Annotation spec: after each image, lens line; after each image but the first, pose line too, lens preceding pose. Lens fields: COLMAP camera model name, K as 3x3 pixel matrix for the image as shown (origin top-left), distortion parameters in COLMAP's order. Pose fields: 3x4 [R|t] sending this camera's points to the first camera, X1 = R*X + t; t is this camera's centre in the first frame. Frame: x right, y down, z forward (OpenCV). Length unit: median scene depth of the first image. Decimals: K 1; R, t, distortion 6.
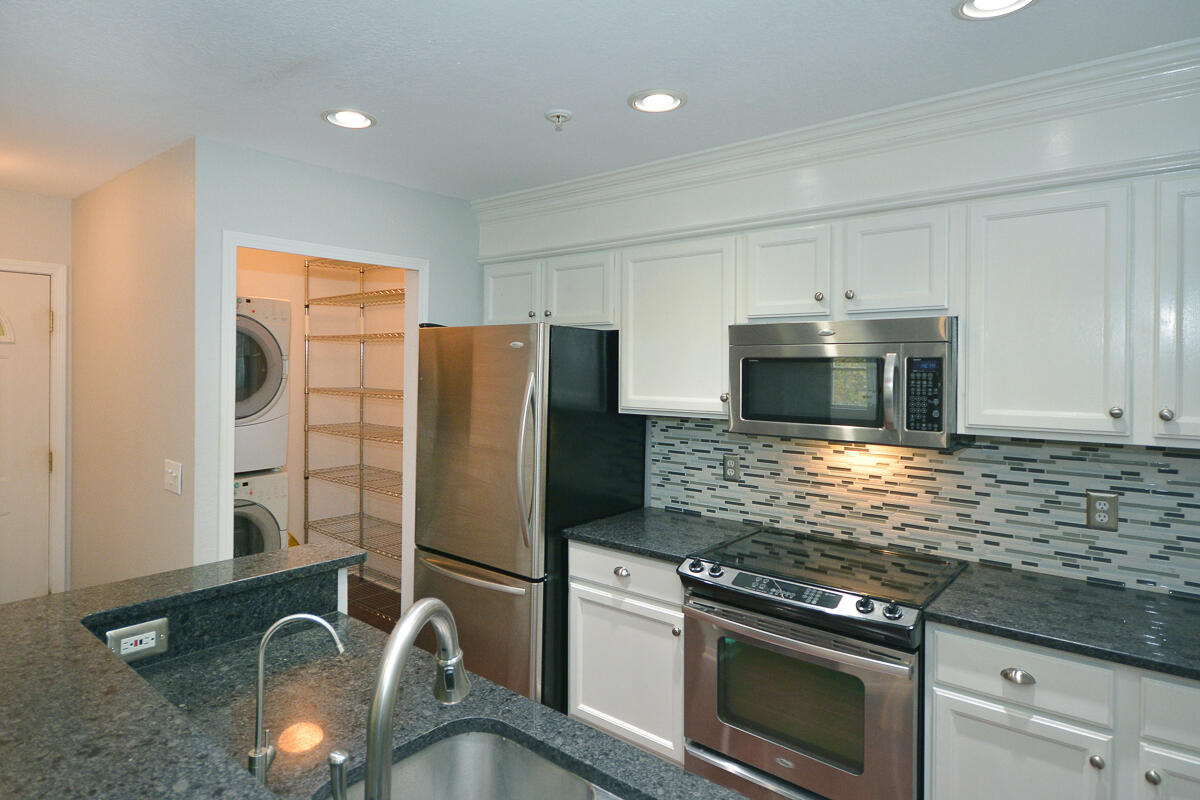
lens RADIAL K [[694.9, 0, 582.6], [0, 694.9, 380.5], [0, 0, 1]] dist [0.006861, 0.001168]
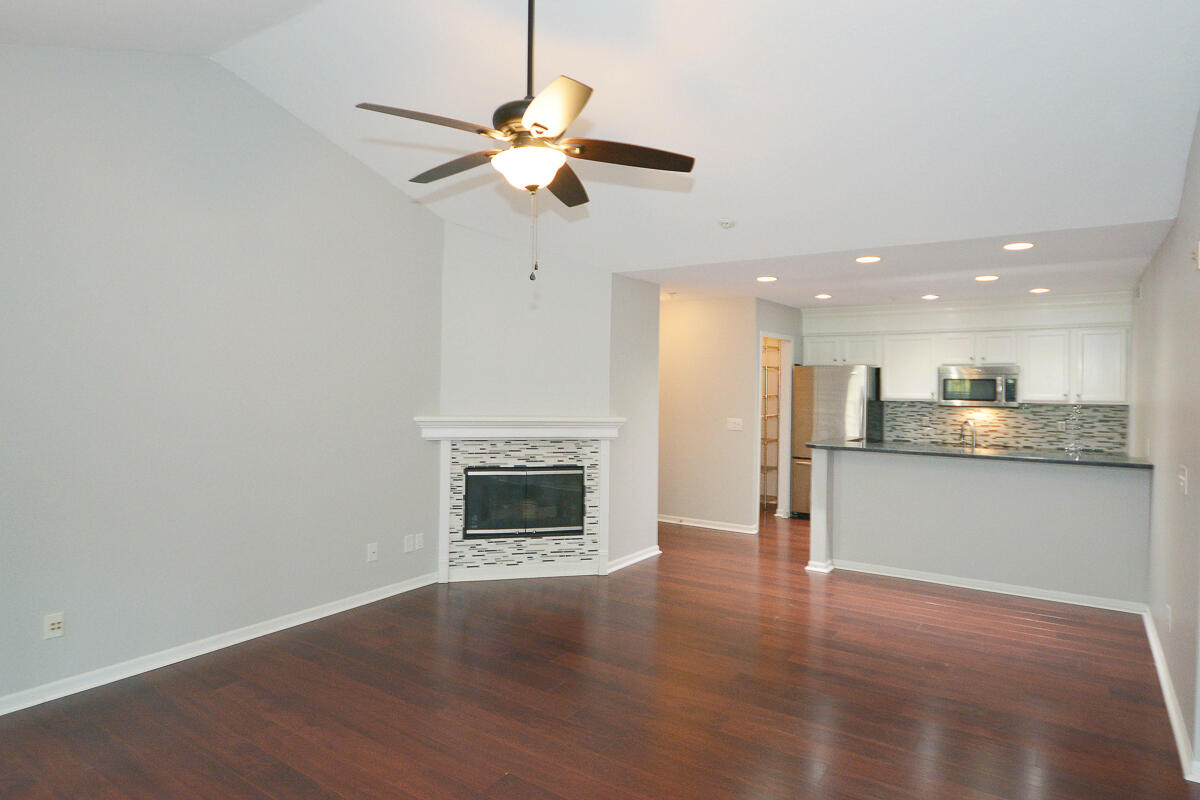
lens RADIAL K [[674.9, 0, 654.3], [0, 674.9, 401.4], [0, 0, 1]] dist [0.000608, 0.000320]
pose [[0.991641, -0.007575, 0.128808, -1.276713], [0.006414, 0.999935, 0.009421, 0.025656], [-0.128871, -0.008516, 0.991625, -1.555272]]
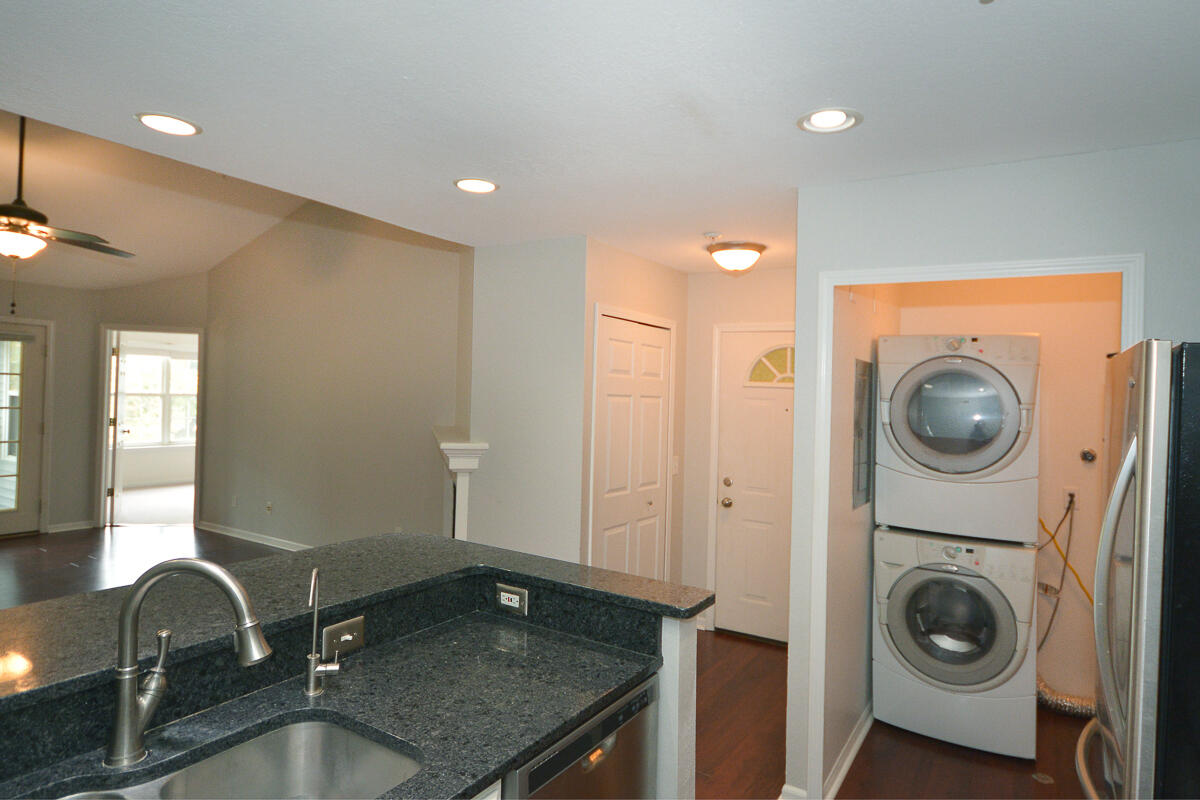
lens RADIAL K [[694.9, 0, 582.6], [0, 694.9, 380.5], [0, 0, 1]] dist [0.006861, 0.001168]
pose [[0.127504, -0.022368, -0.991586, 0.423726], [-0.055146, 0.998039, -0.029604, -0.013054], [0.990304, 0.058457, 0.126021, 0.531747]]
